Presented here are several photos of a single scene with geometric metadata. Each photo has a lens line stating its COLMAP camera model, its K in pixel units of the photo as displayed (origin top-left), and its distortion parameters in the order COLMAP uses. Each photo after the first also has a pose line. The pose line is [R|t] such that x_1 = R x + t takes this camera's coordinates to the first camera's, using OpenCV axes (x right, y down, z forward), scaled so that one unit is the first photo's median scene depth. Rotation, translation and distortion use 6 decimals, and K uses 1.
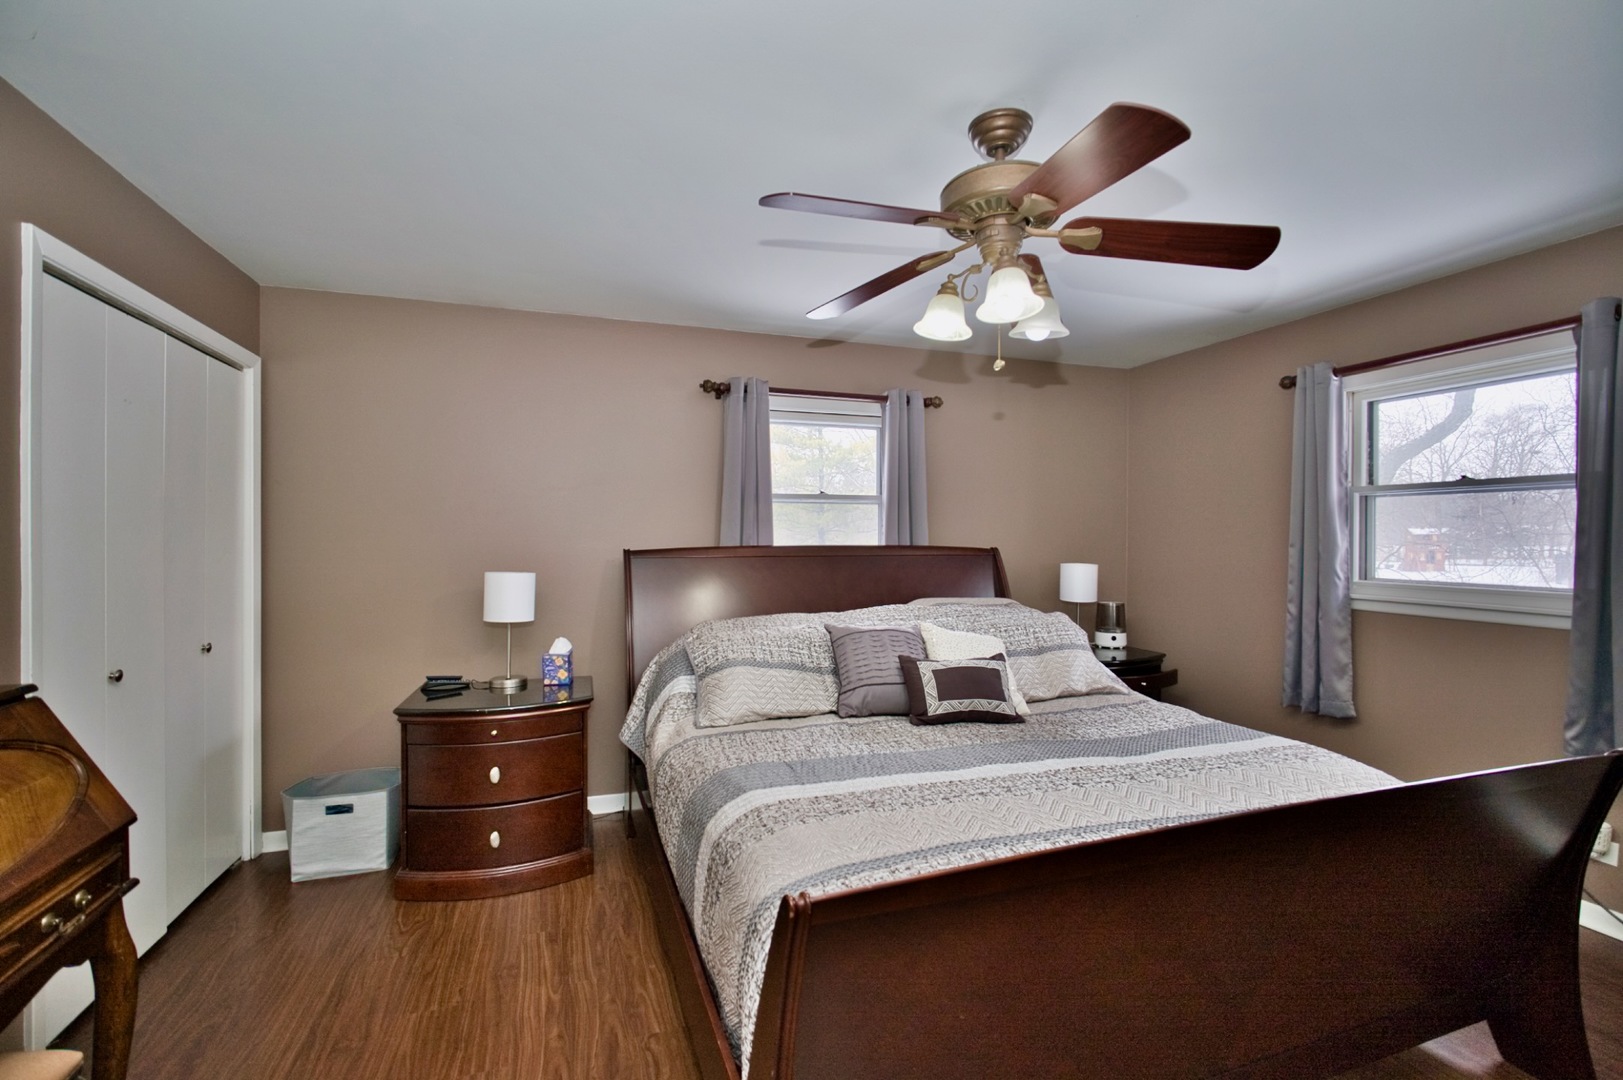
lens RADIAL K [[706.1, 0, 811.5], [0, 706.1, 540.0], [0, 0, 1]] dist [-0.025626, 0.007919]
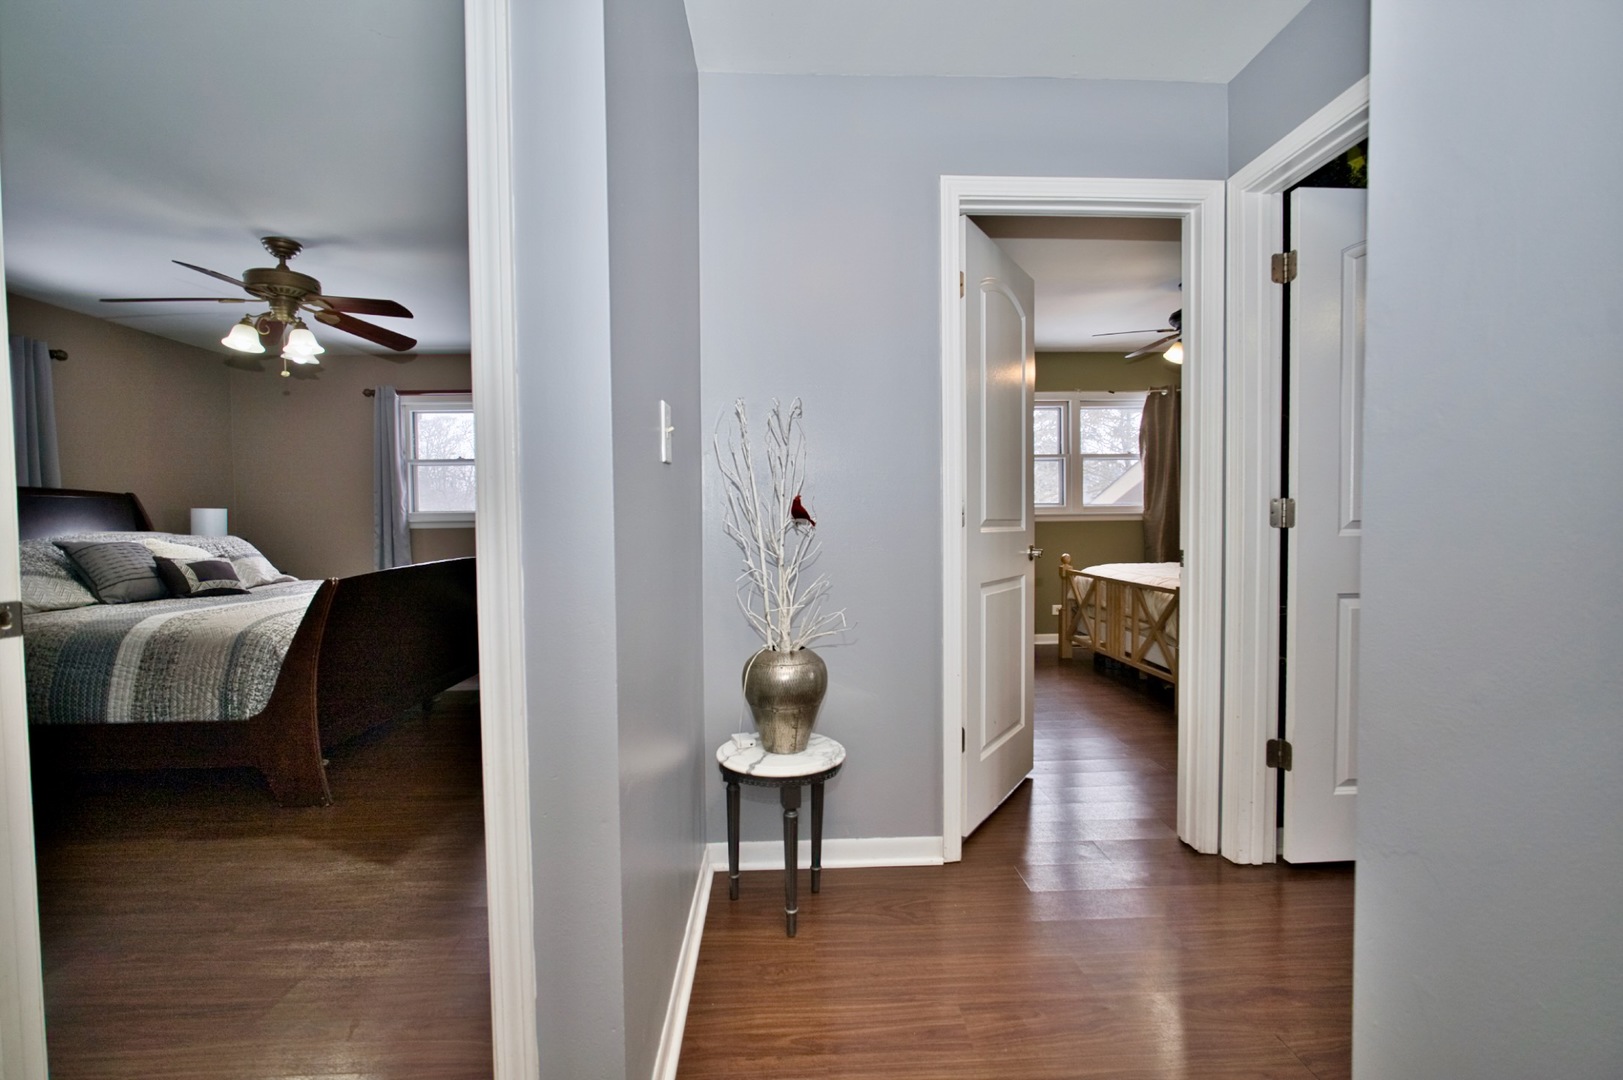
lens RADIAL K [[706.1, 0, 811.5], [0, 706.1, 540.0], [0, 0, 1]] dist [-0.025626, 0.007919]
pose [[0.287259, -0.038330, 0.957086, -0.668711], [0.018982, 0.999231, 0.034321, 0.091716], [-0.957665, 0.008308, 0.287765, -0.514116]]
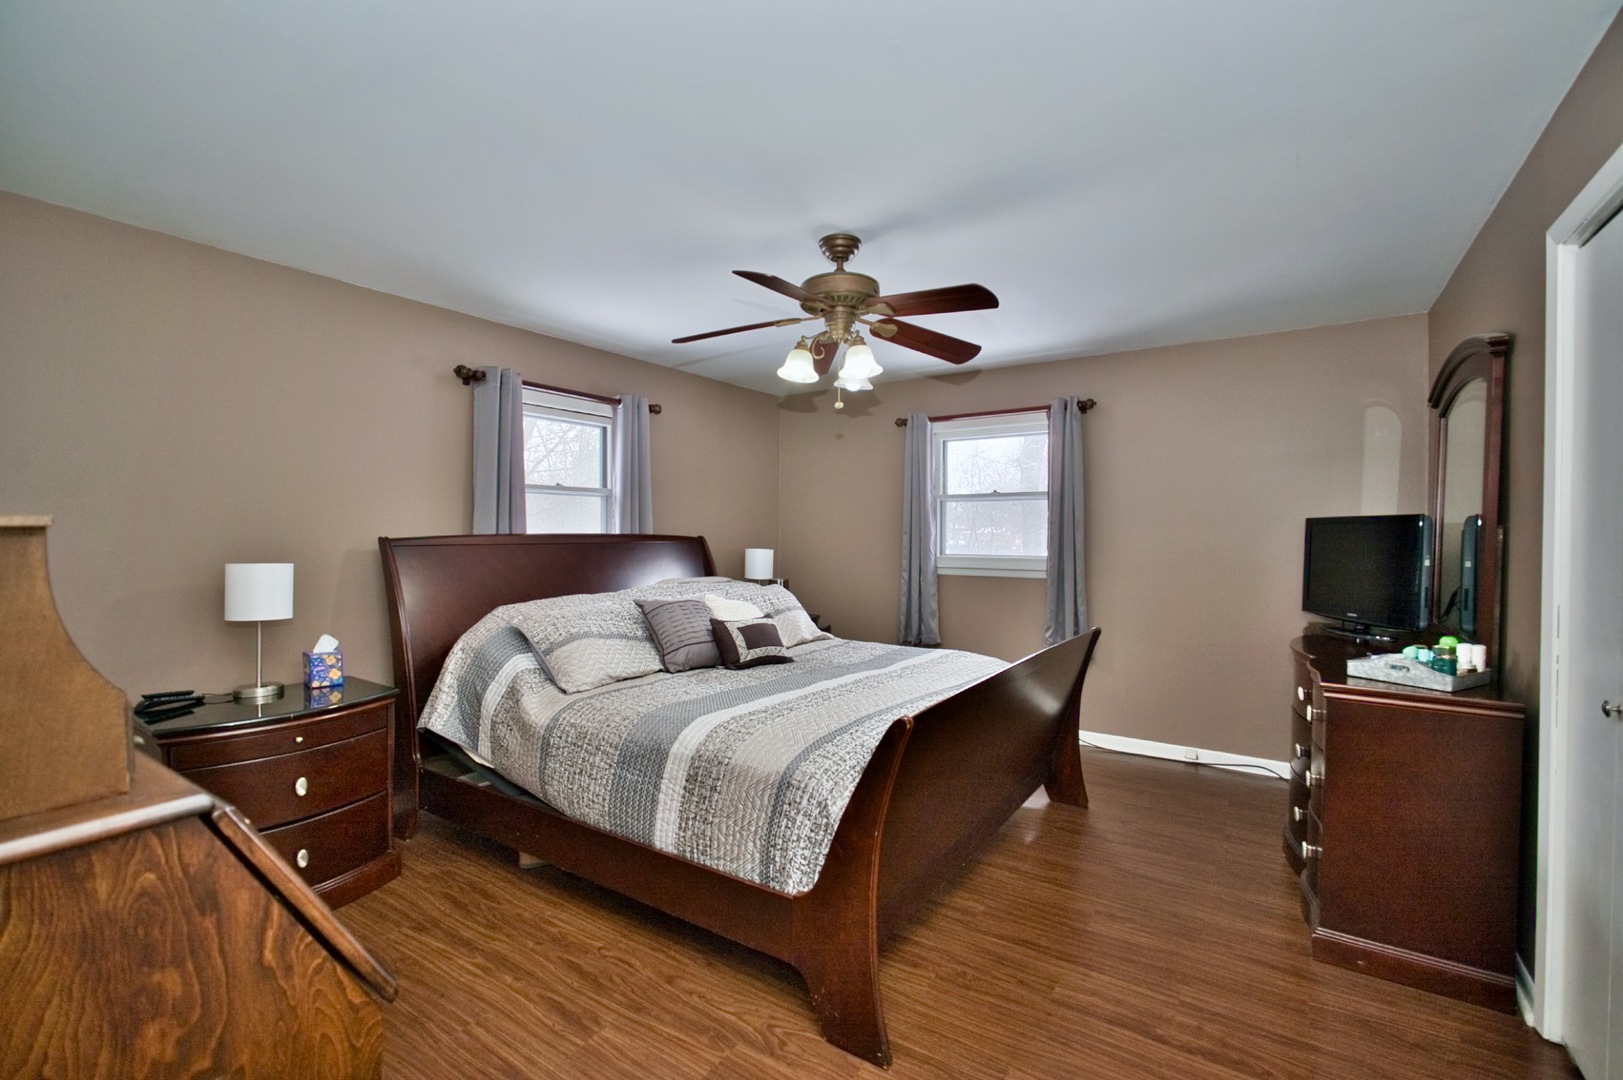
lens RADIAL K [[706.1, 0, 811.5], [0, 706.1, 540.0], [0, 0, 1]] dist [-0.025626, 0.007919]
pose [[0.802544, -0.006006, 0.596563, -0.397796], [0.002770, 0.999976, 0.006341, 0.013888], [-0.596586, -0.003436, 0.802542, -0.090453]]
